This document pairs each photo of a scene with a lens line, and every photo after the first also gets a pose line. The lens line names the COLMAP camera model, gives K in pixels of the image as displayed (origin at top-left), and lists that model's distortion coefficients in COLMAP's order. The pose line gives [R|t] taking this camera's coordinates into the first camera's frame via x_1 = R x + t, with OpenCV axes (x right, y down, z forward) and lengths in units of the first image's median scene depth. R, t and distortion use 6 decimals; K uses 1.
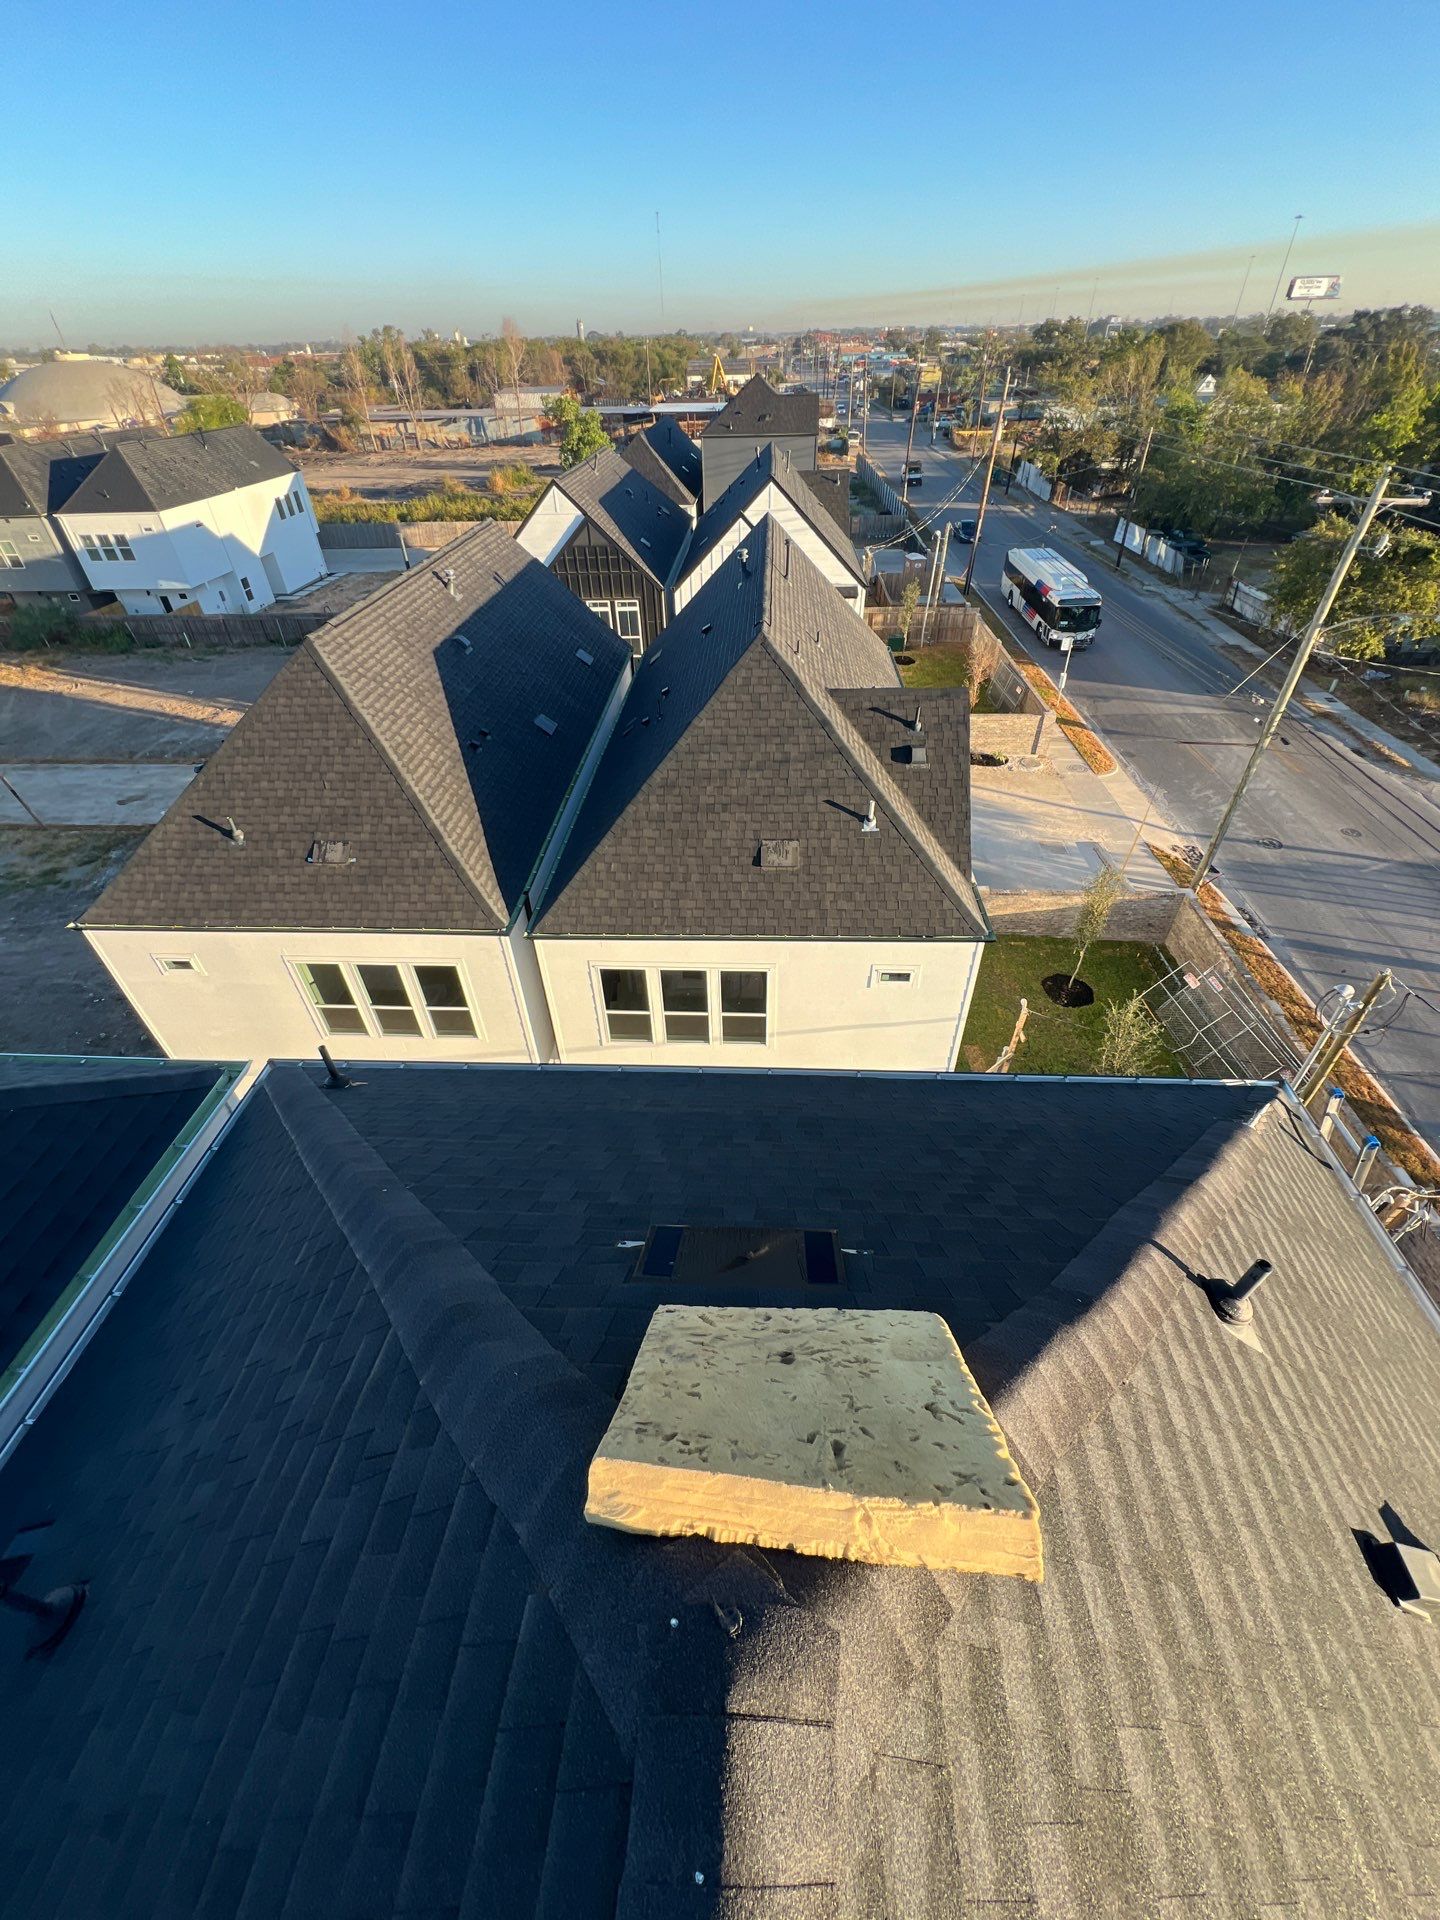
lens RADIAL K [[767.3, 0, 724.2], [0, 767.3, 957.8], [0, 0, 1]] dist [-0.003692, 0.000629]
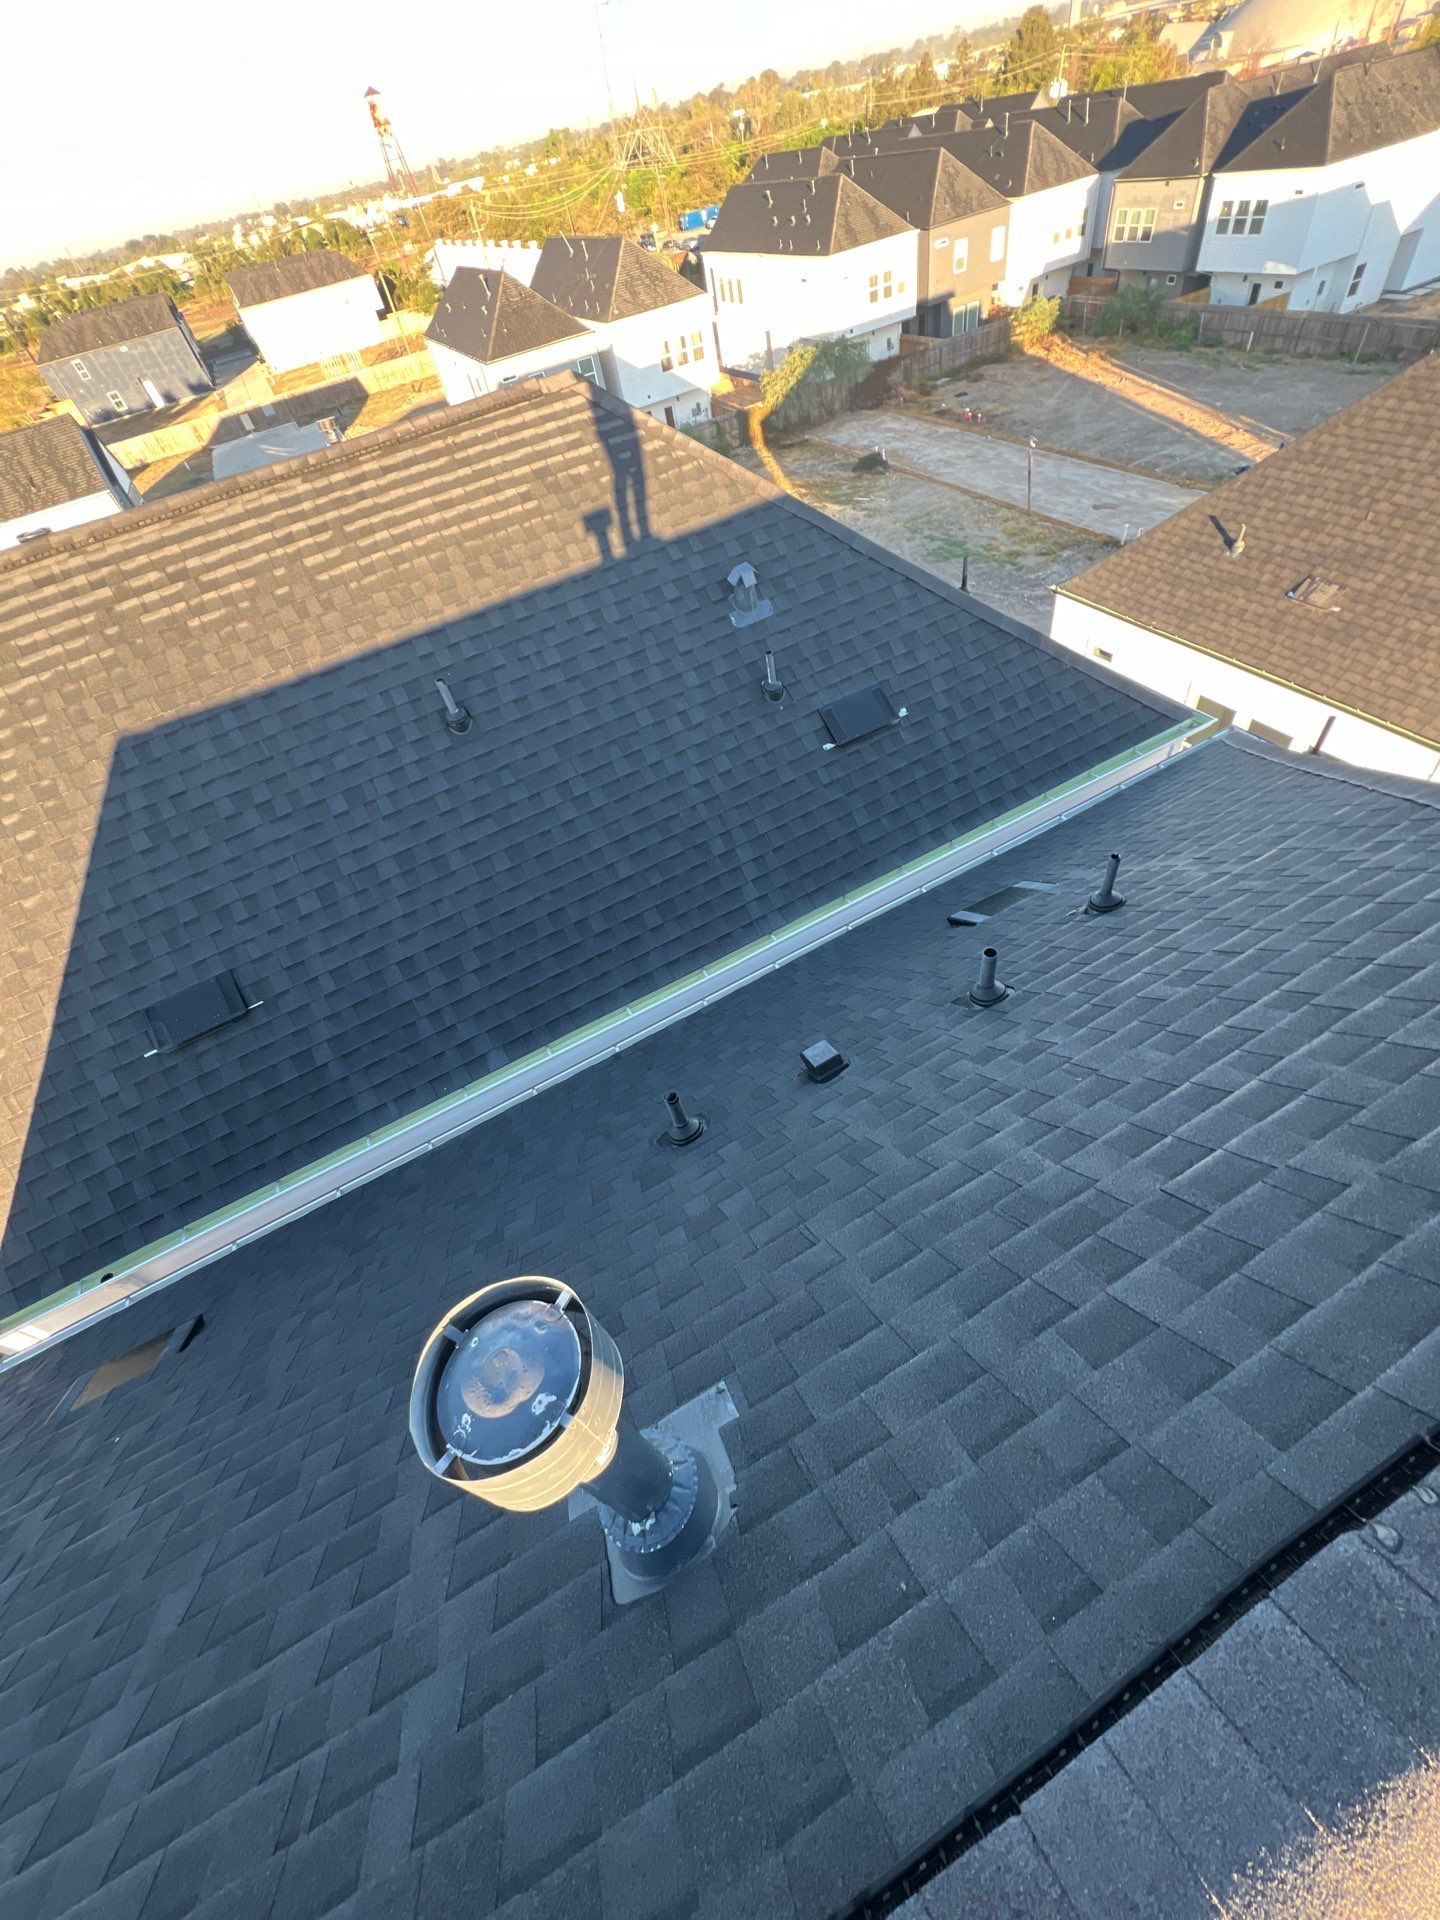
lens RADIAL K [[766.3, 0, 724.1], [0, 766.3, 958.5], [0, 0, 1]] dist [-0.002792, 0.000232]
pose [[0.500853, 0.602845, -0.621067, -0.020853], [-0.415360, 0.796939, 0.438594, 0.062525], [0.759356, 0.038295, 0.649547, -0.072244]]
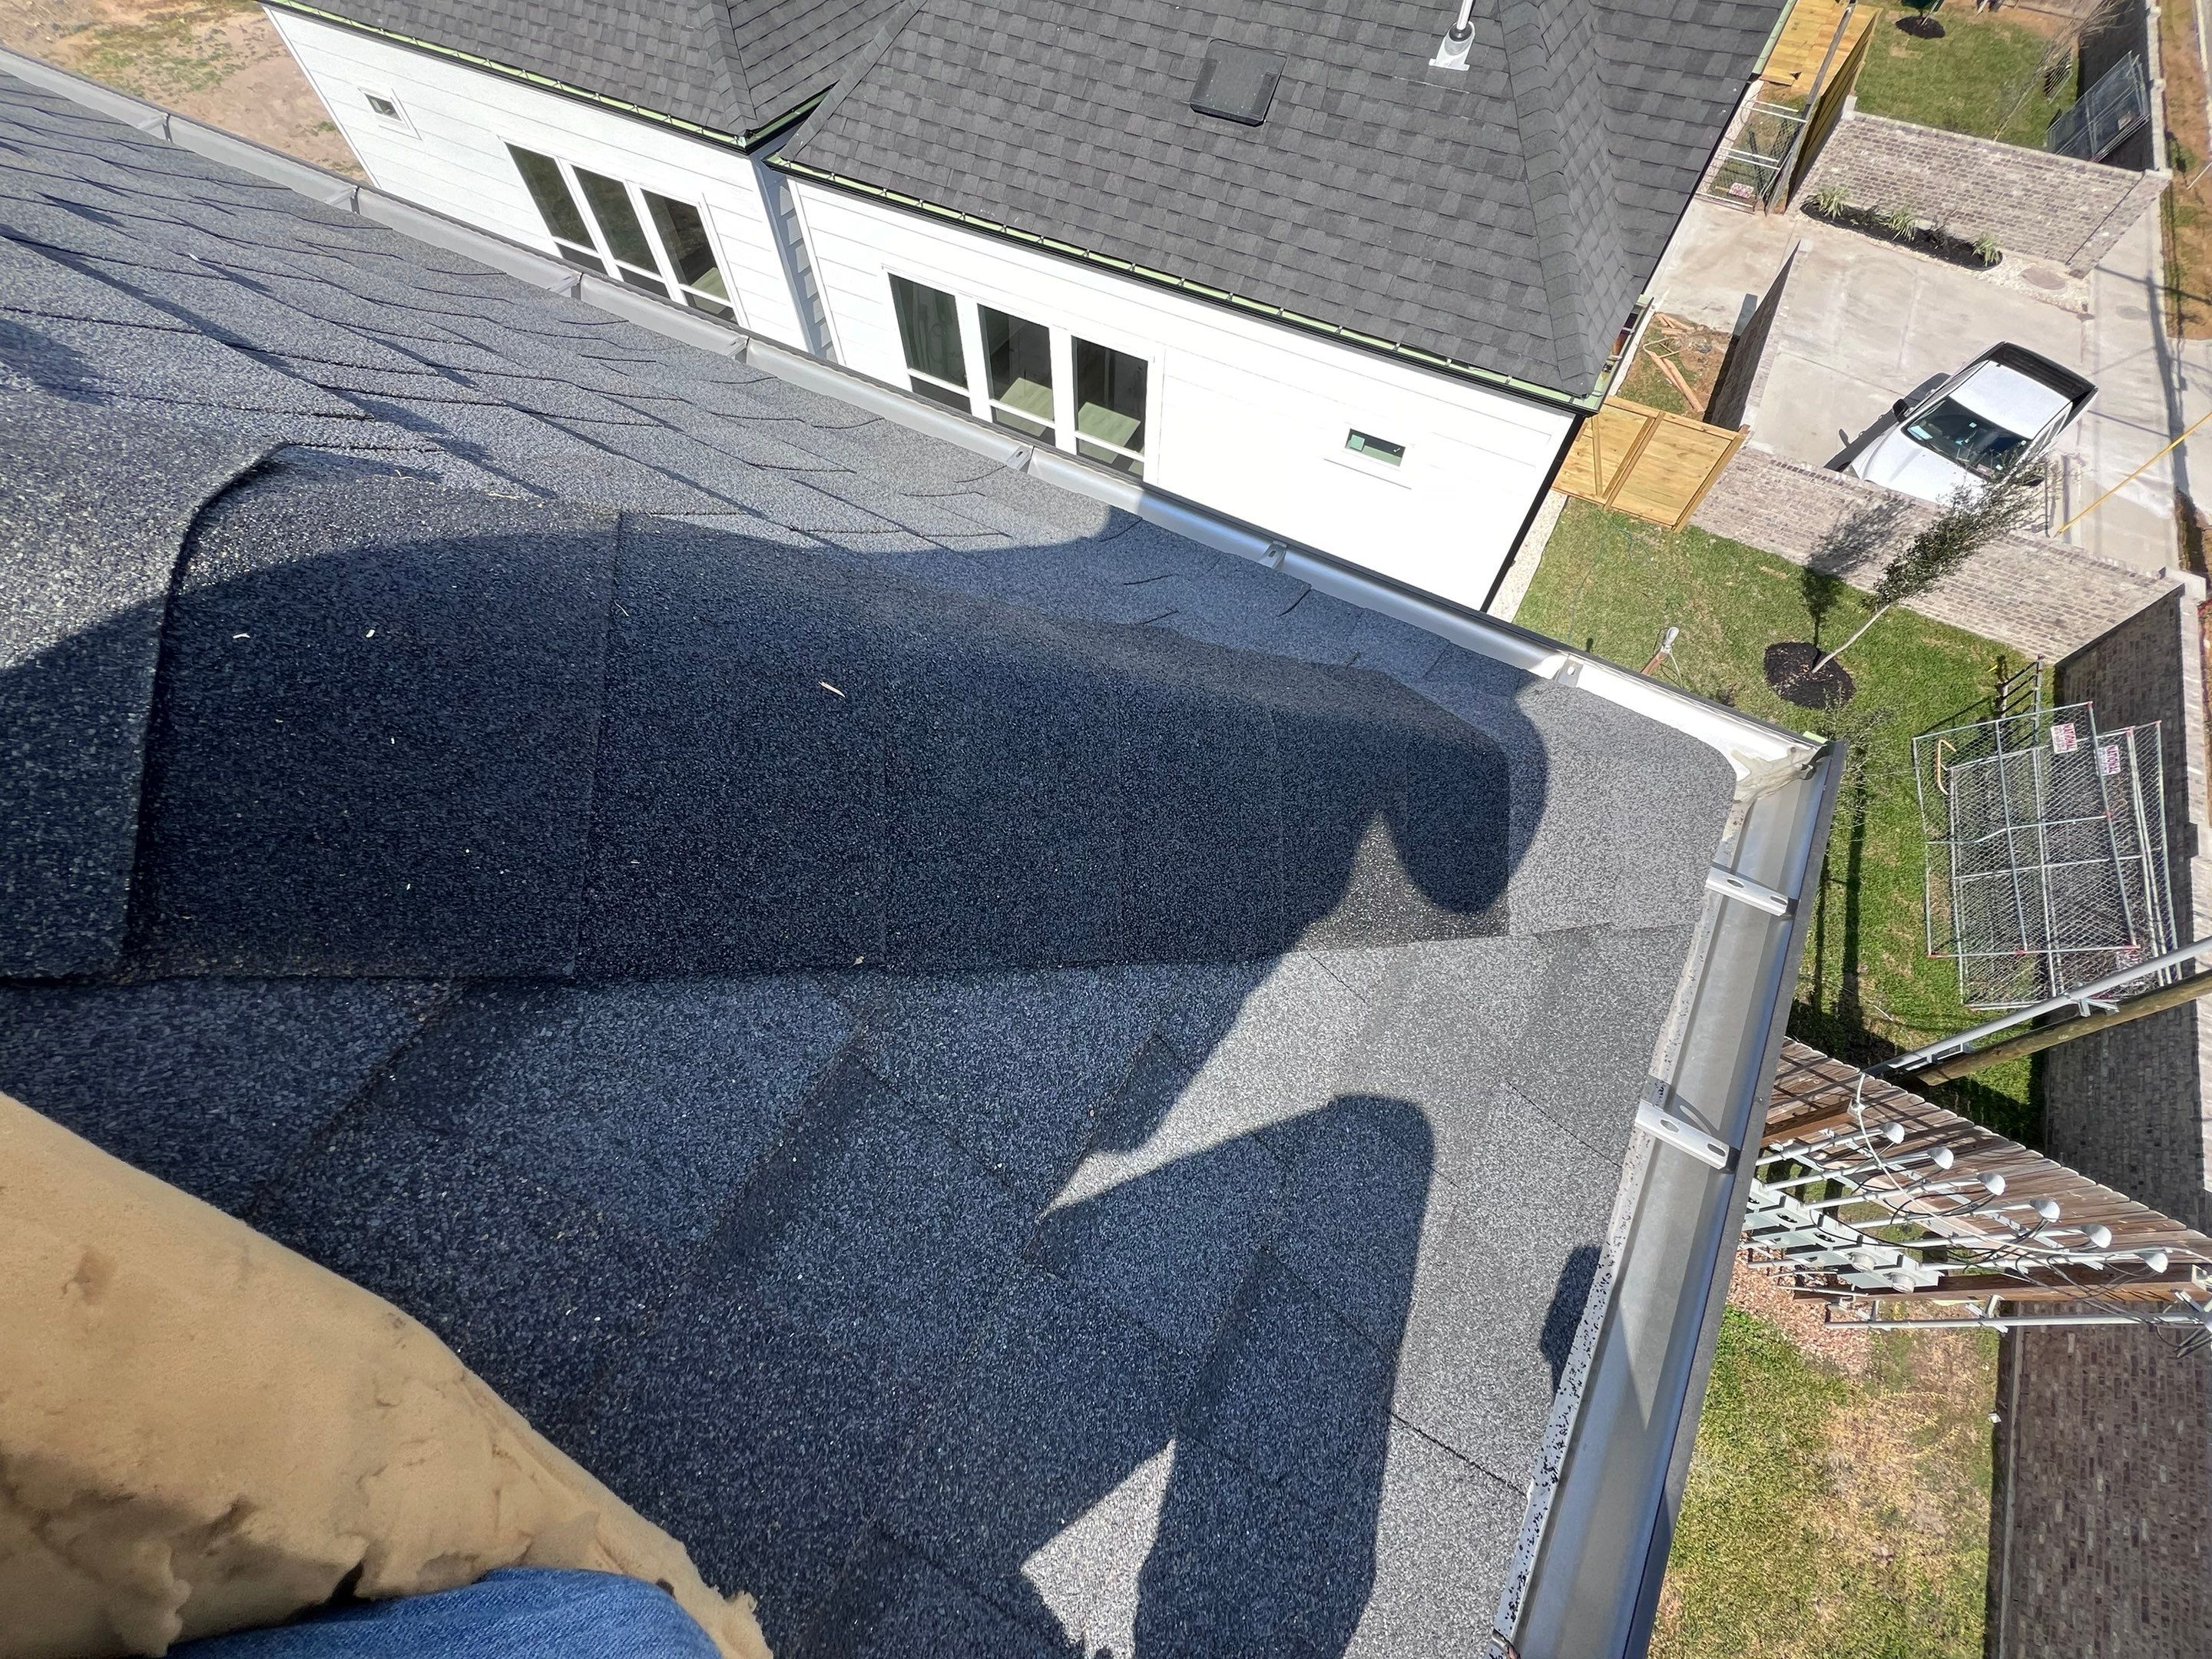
lens RADIAL K [[884.0, 0, 1102.4], [0, 884.0, 830.4], [0, 0, 1]] dist [-0.003692, 0.000629]
pose [[0.891701, 0.402593, -0.206854, 0.167403], [-0.296616, 0.864961, 0.404798, 0.036216], [0.341889, -0.299603, 0.890702, 0.206290]]
